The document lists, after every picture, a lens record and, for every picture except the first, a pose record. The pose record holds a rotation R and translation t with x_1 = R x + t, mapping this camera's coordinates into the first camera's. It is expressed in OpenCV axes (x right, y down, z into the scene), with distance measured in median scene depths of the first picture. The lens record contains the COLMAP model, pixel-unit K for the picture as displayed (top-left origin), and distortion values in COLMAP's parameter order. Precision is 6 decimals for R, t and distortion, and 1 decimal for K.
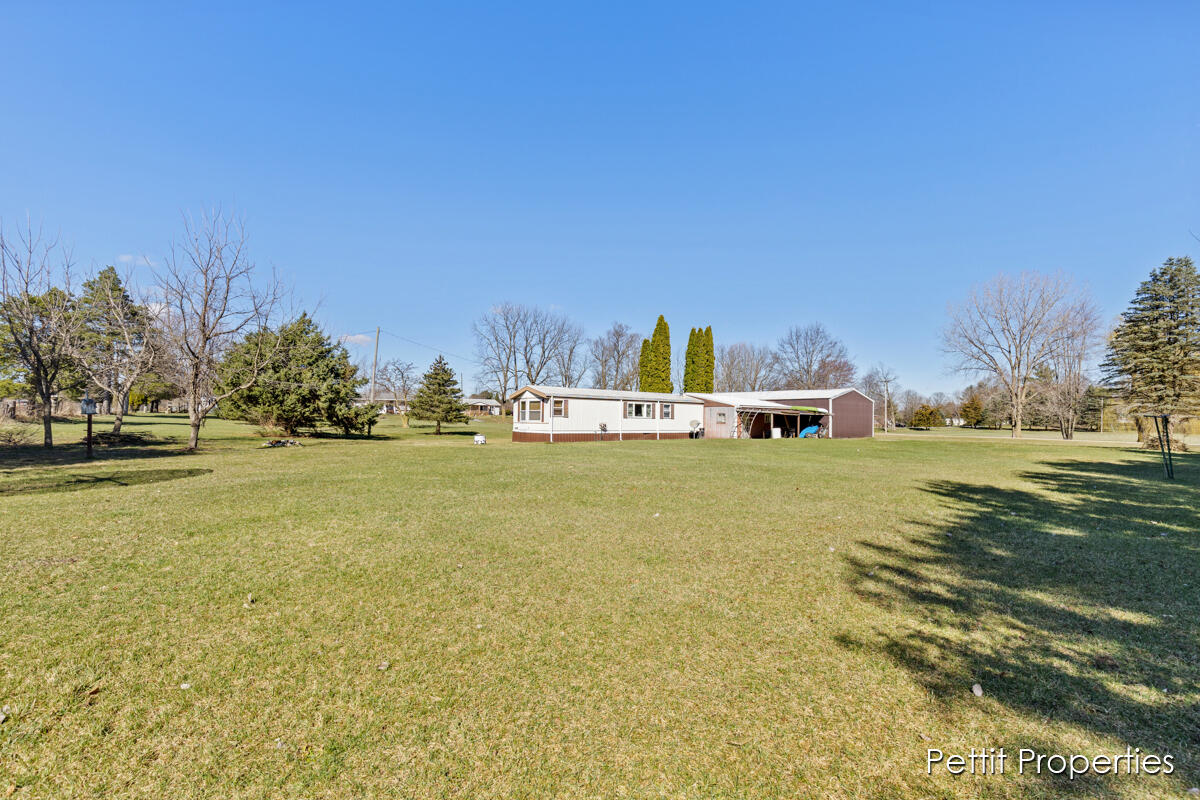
lens RADIAL K [[545.9, 0, 600.0], [0, 545.9, 400.0], [0, 0, 1]] dist [0.010194, 0.000278]
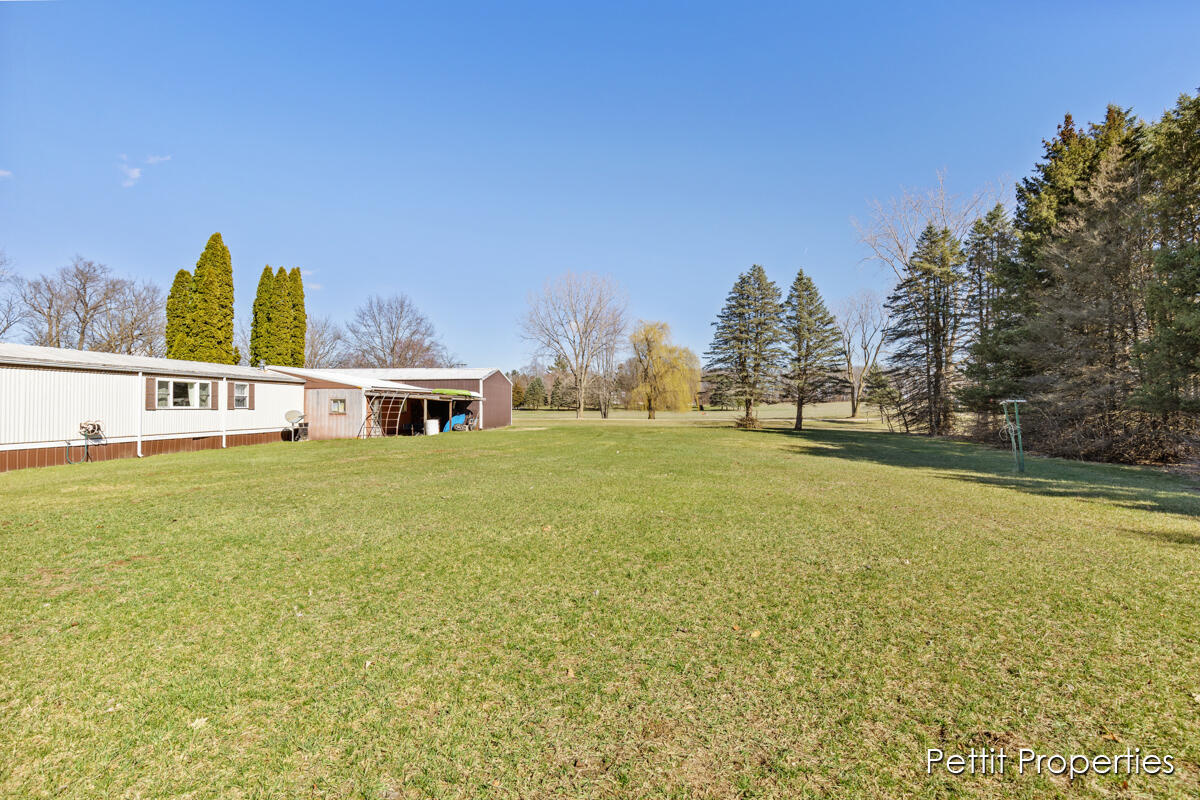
lens RADIAL K [[545.9, 0, 600.0], [0, 545.9, 400.0], [0, 0, 1]] dist [0.010194, 0.000278]
pose [[0.700283, -0.007286, 0.713828, -0.021909], [-0.014432, 0.999599, 0.024361, 0.005434], [-0.713719, -0.027361, 0.699897, 0.324324]]
